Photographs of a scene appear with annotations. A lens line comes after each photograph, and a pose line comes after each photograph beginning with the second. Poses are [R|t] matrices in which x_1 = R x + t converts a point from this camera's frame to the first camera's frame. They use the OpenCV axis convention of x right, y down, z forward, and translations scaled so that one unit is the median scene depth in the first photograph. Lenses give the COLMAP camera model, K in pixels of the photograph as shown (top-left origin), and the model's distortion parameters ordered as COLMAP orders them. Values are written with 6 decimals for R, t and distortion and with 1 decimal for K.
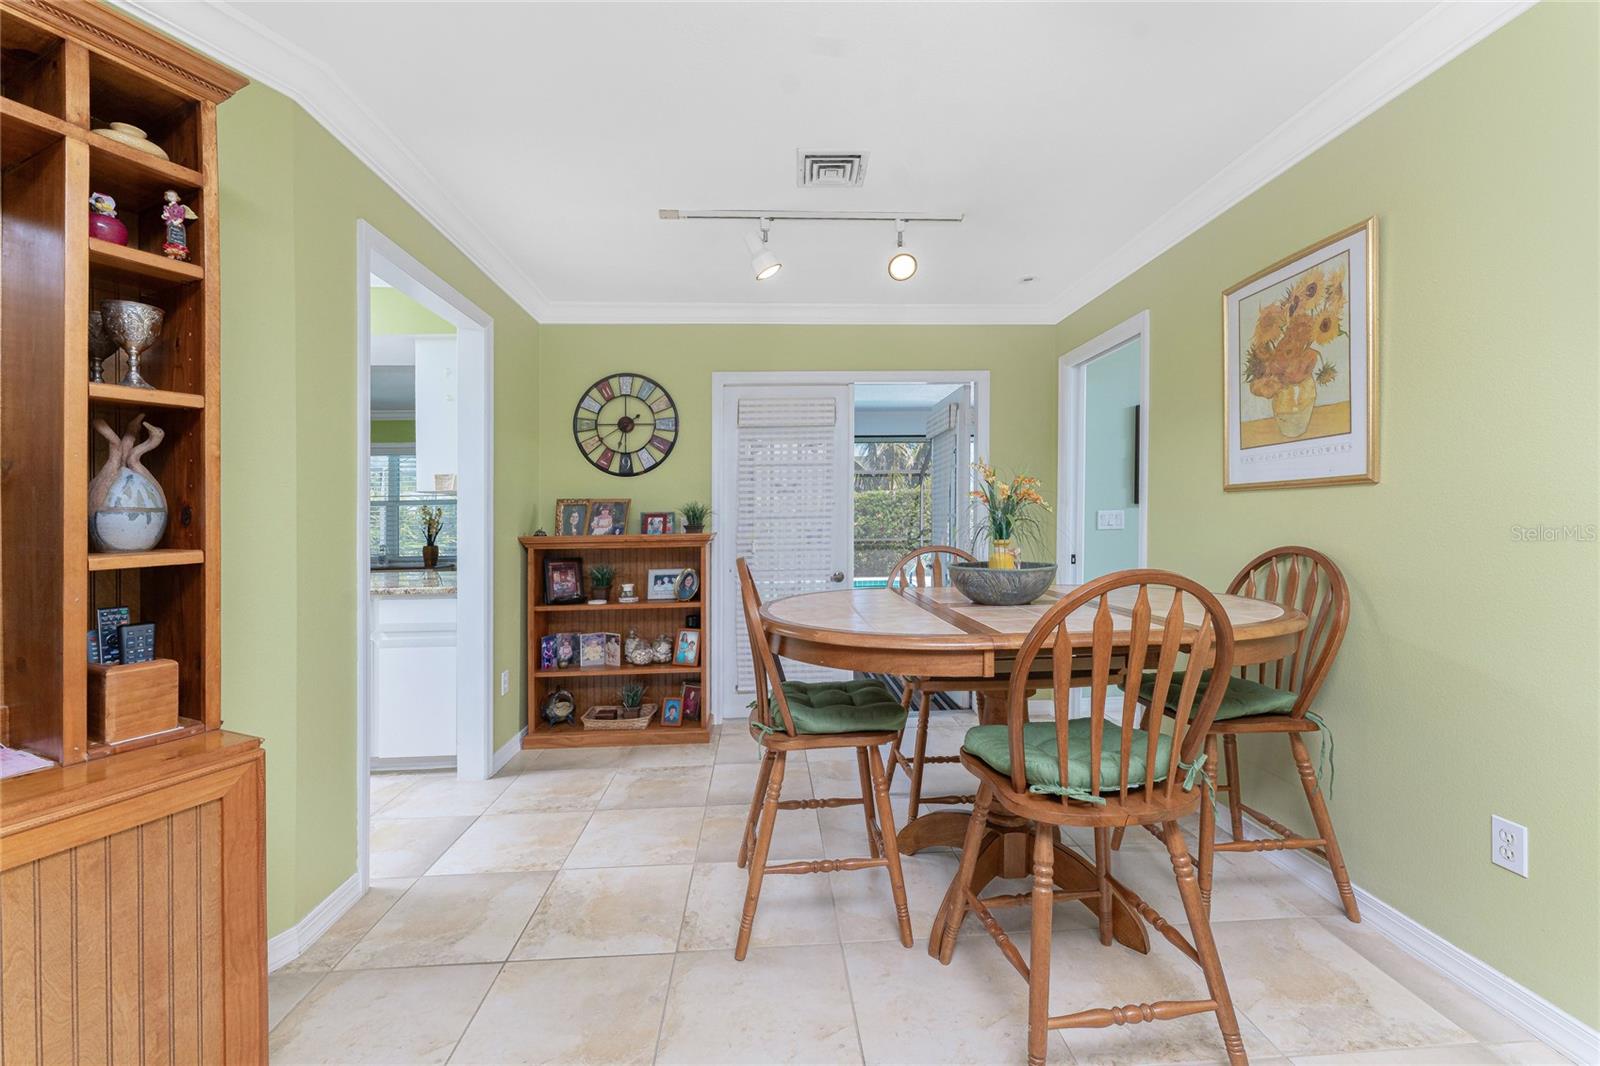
lens RADIAL K [[643.8, 0, 788.5], [0, 643.8, 511.7], [0, 0, 1]] dist [-0.002776, -0.001113]
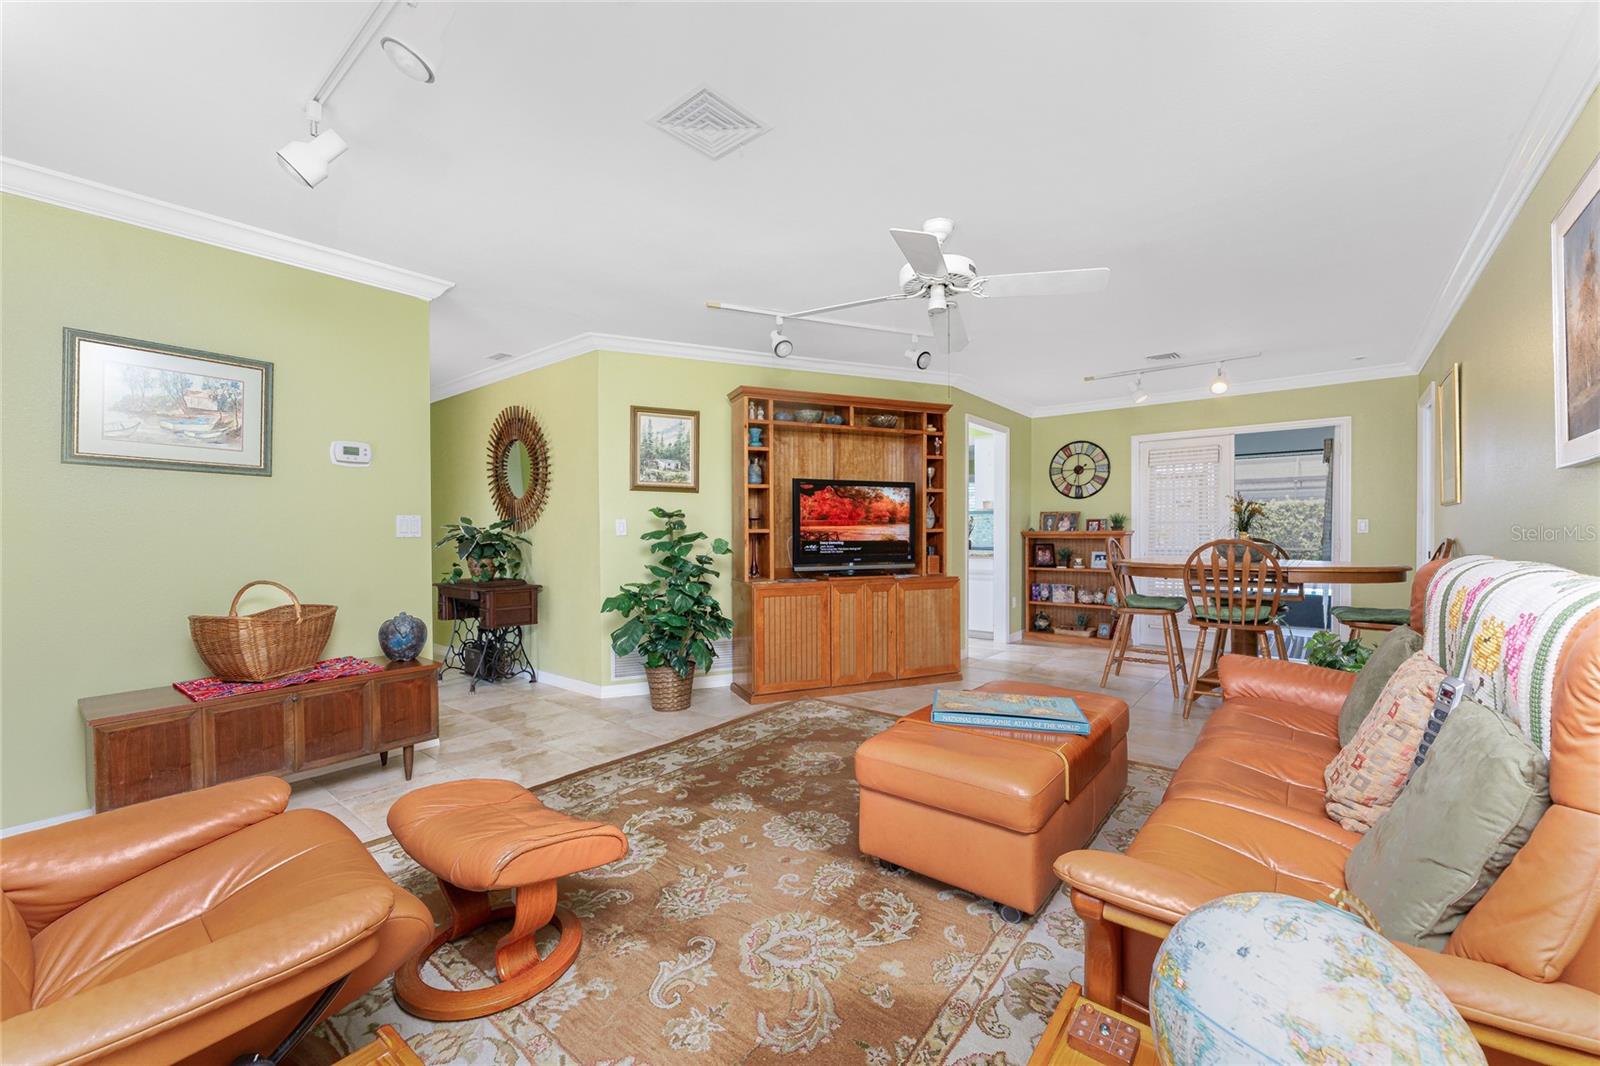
lens RADIAL K [[643.8, 0, 808.9], [0, 643.8, 520.4], [0, 0, 1]] dist [-0.002776, -0.001113]
pose [[0.758440, -0.000364, -0.651743, 0.361799], [0.001572, 0.999998, 0.001272, 0.001395], [0.651741, -0.001989, 0.758439, -0.888021]]
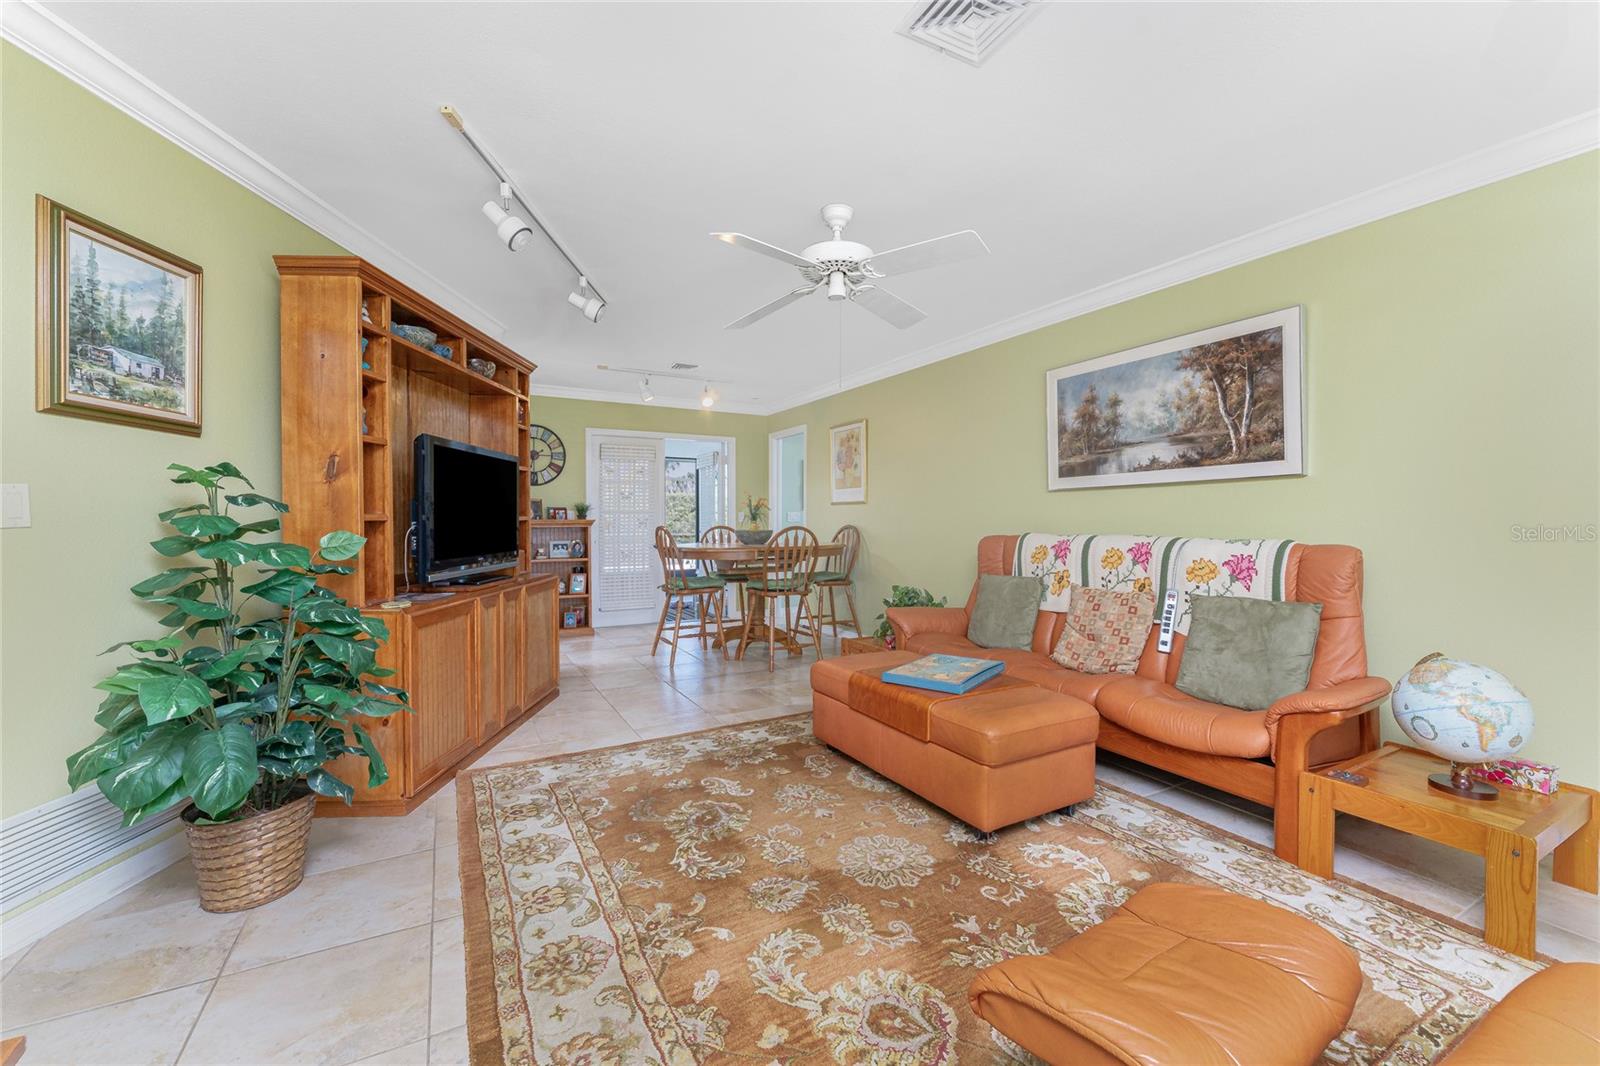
lens RADIAL K [[643.8, 0, 798.8], [0, 643.8, 515.5], [0, 0, 1]] dist [-0.002776, -0.001113]
pose [[0.889732, 0.016848, 0.456171, -0.424136], [-0.017947, 0.999837, -0.001924, 0.013827], [-0.456130, -0.006475, 0.889890, -0.863845]]
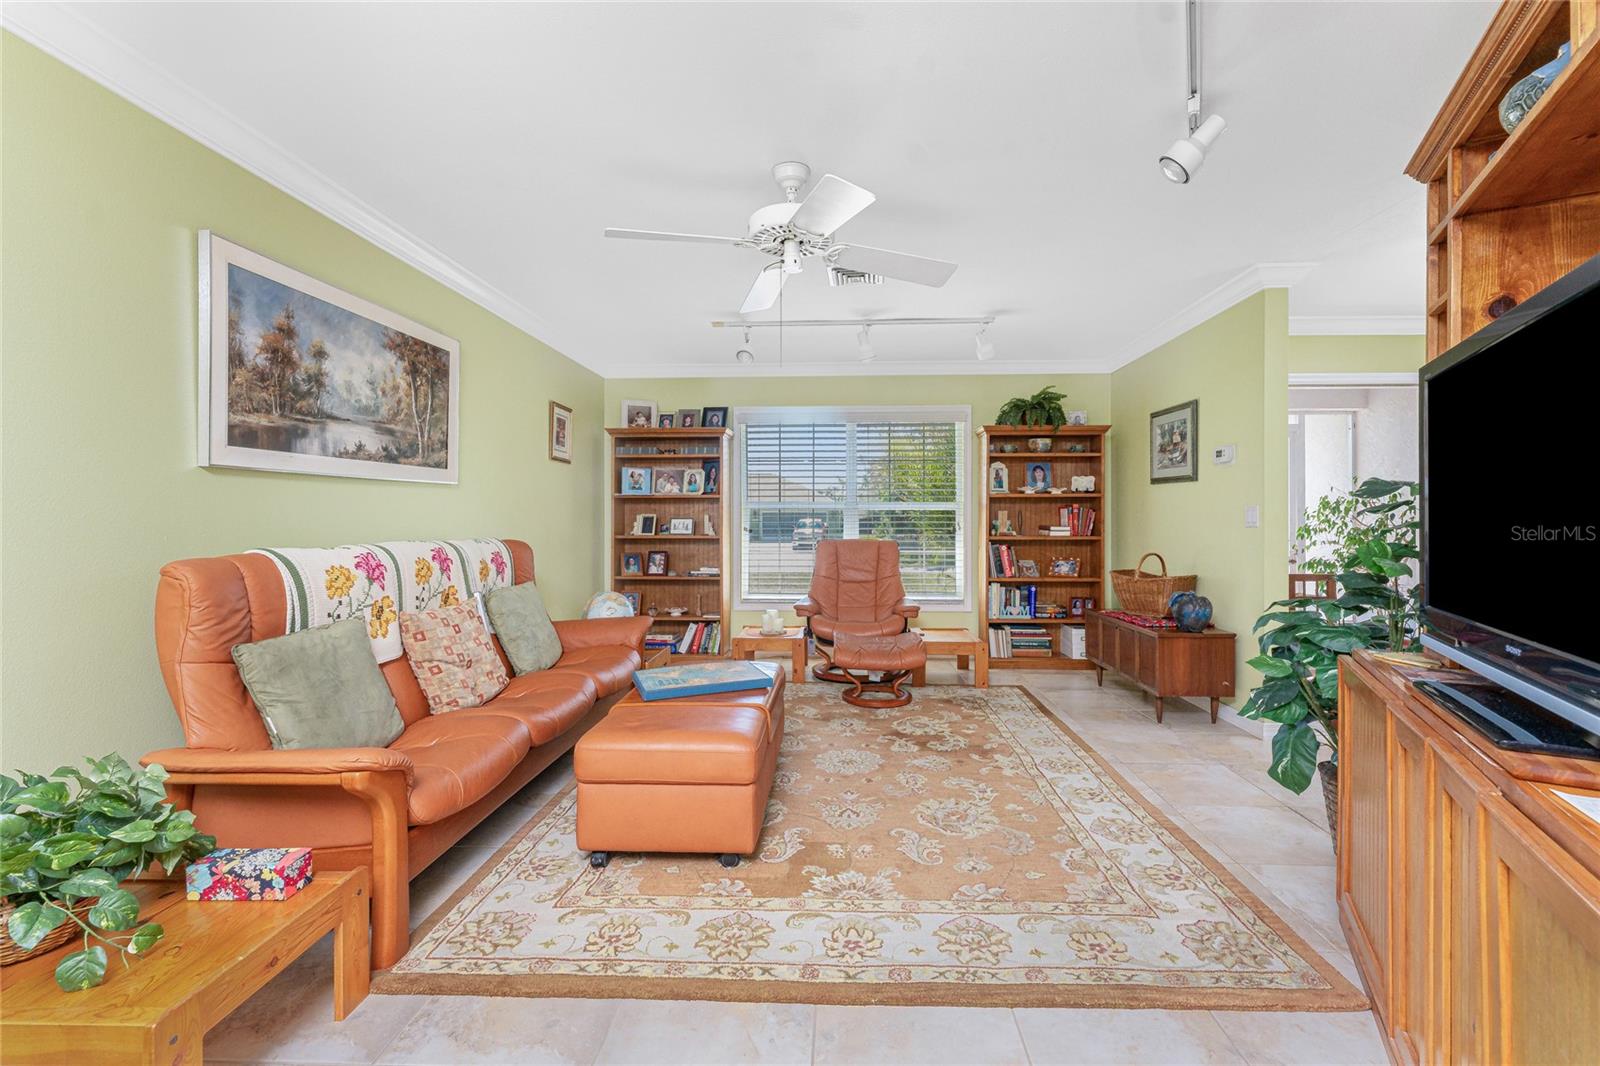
lens RADIAL K [[643.8, 0, 813.0], [0, 643.8, 517.7], [0, 0, 1]] dist [-0.002776, -0.001113]
pose [[-0.996551, 0.010743, 0.082288, -0.106846], [0.009565, 0.999846, -0.014694, 0.019667], [-0.082433, -0.013857, -0.996500, 0.471997]]
